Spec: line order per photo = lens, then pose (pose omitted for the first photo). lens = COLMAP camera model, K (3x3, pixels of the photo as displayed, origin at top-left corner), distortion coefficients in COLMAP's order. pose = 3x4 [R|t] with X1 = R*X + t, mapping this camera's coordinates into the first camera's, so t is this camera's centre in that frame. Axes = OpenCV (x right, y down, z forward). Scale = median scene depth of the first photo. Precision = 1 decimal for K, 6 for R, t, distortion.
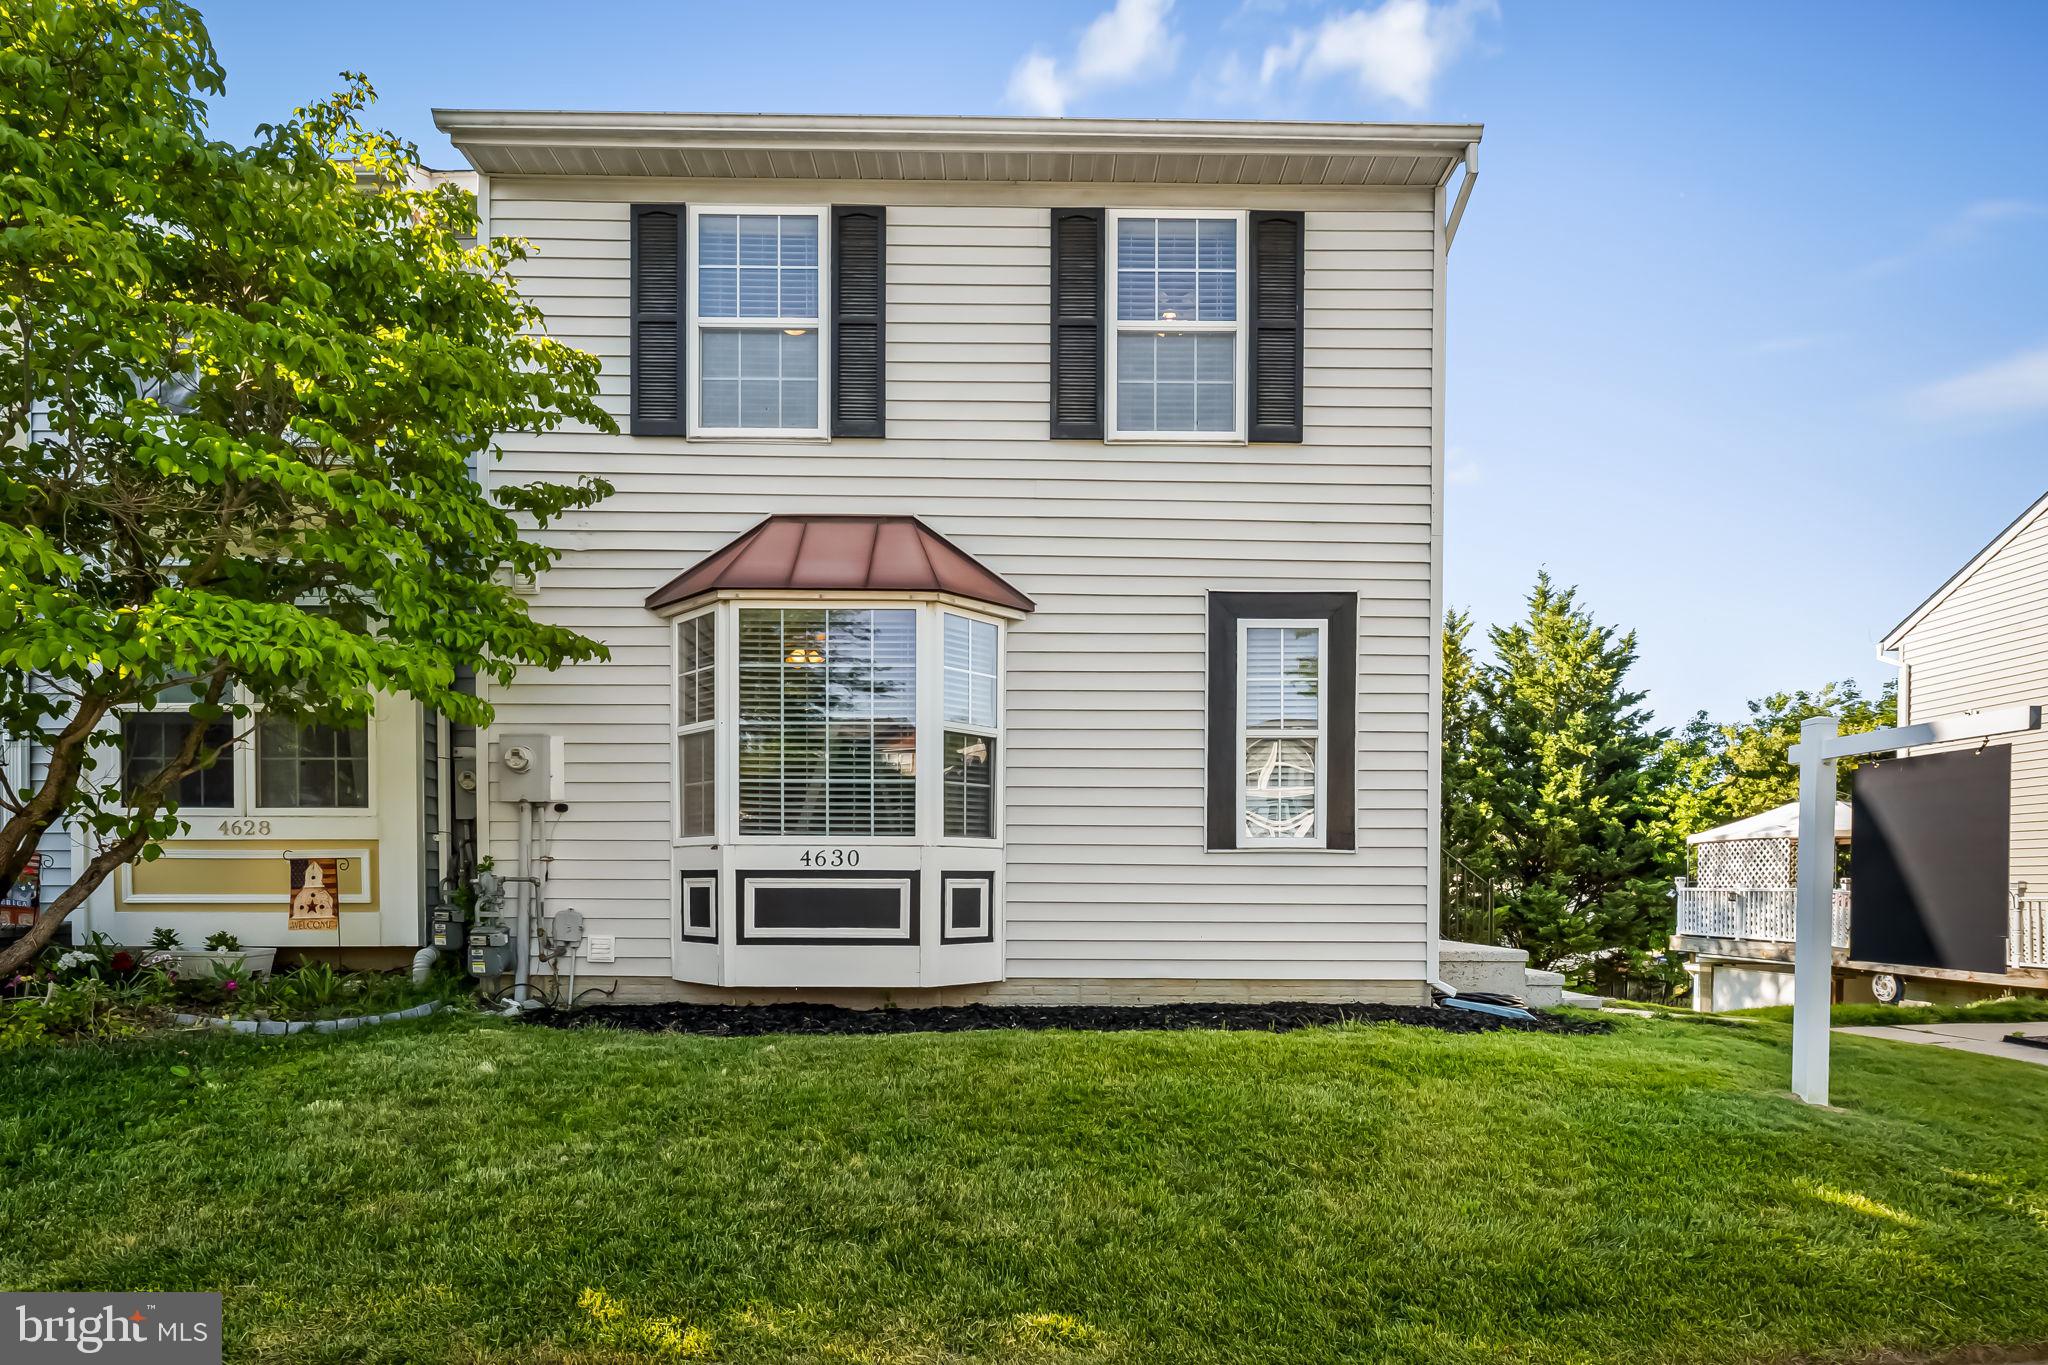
lens RADIAL K [[844.7, 0, 1021.5], [0, 844.7, 764.7], [0, 0, 1]] dist [-0.003096, -0.000074]
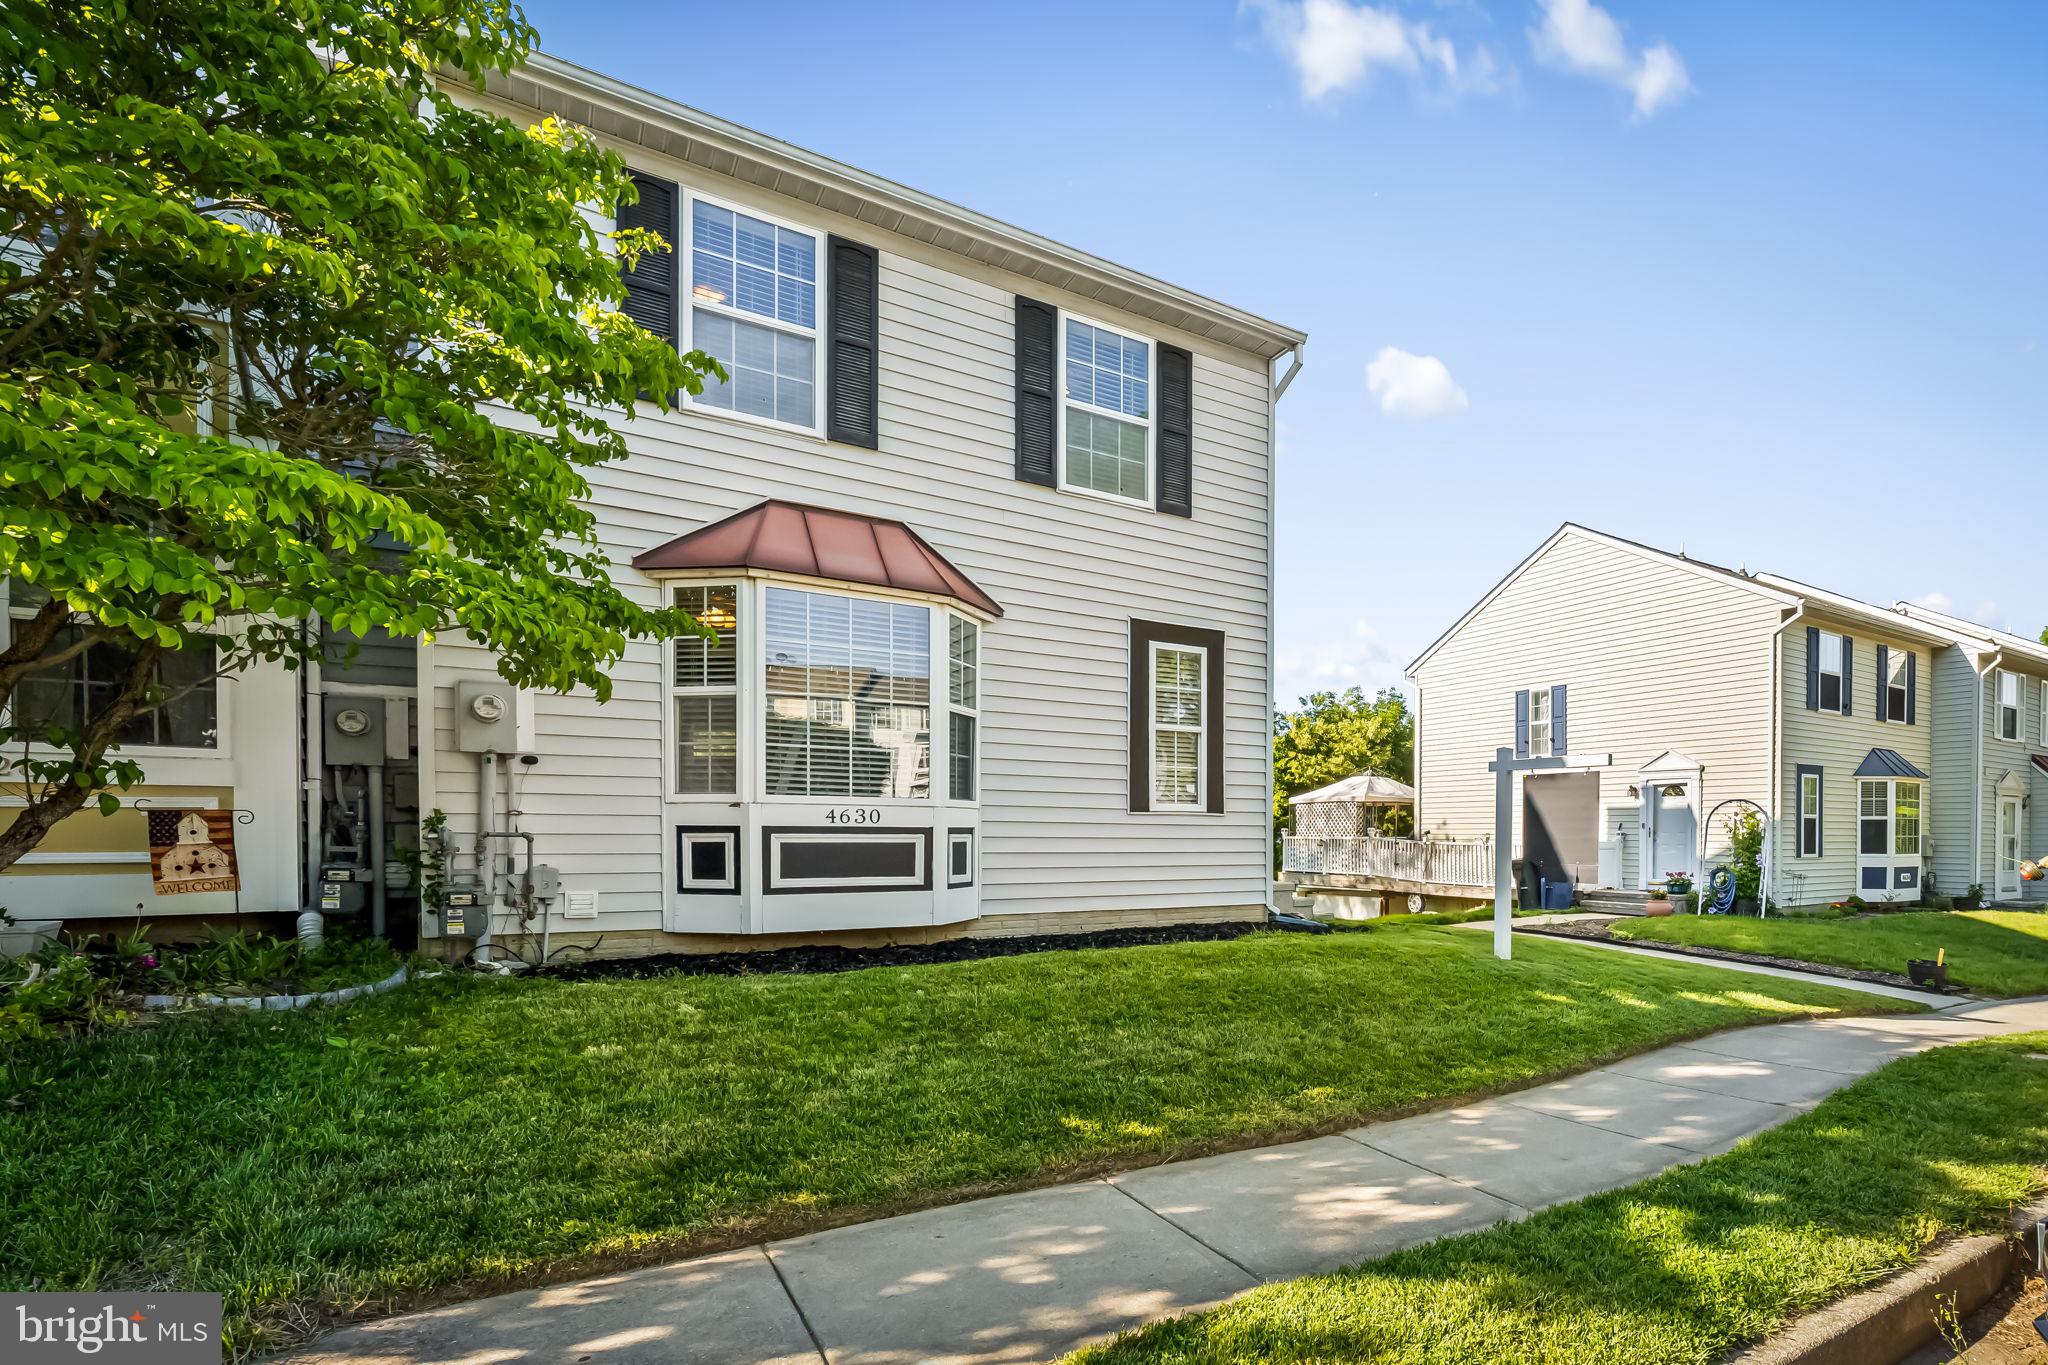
lens RADIAL K [[828.8, 0, 1028.6], [0, 828.8, 678.6], [0, 0, 1]] dist [-0.004793, -0.000027]
pose [[0.903723, 0.078085, 0.420937, -0.450984], [-0.060095, 0.996629, -0.055858, -0.024794], [-0.423880, 0.025184, 0.905368, -0.114999]]
